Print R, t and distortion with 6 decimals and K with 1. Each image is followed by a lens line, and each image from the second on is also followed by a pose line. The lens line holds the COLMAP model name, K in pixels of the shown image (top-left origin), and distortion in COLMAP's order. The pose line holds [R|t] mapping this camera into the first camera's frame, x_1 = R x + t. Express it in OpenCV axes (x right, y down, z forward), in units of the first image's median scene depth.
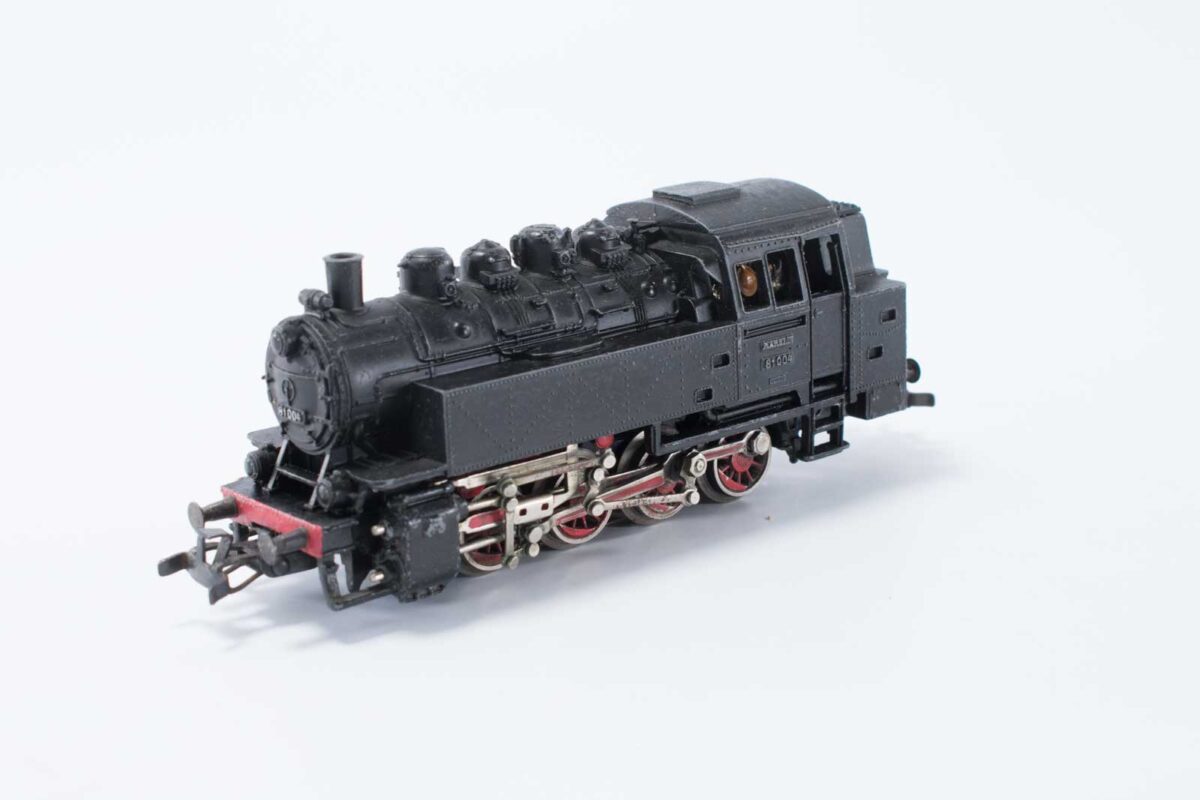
lens RADIAL K [[2321.9, 0, 600.0], [0, 2321.9, 400.0], [0, 0, 1]] dist [-0.063622, -0.123375]
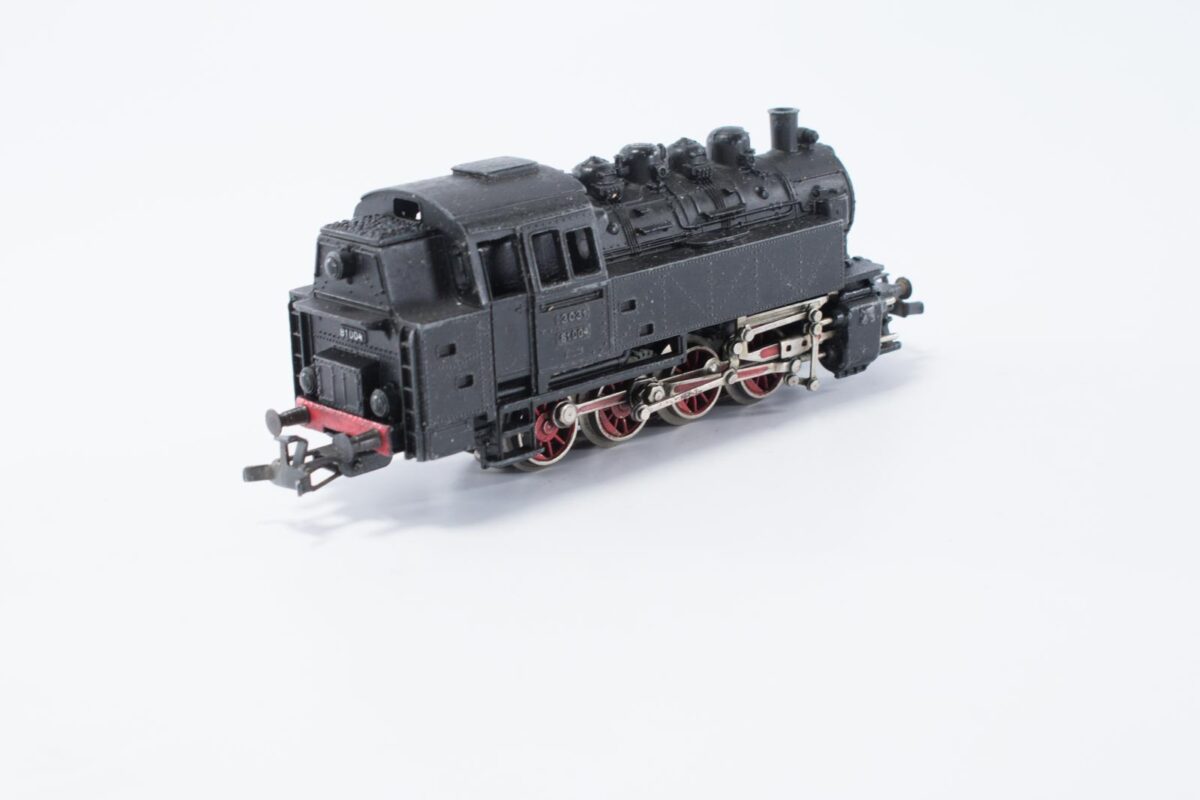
lens RADIAL K [[2333.0, 0, 600.0], [0, 2333.0, 400.0], [0, 0, 1]] dist [0.035468, 0.022154]
pose [[0.993552, -0.022278, 0.111166, -0.146266], [0.021805, 0.999747, 0.005474, 0.036493], [-0.111260, -0.003015, 0.993787, -0.110358]]
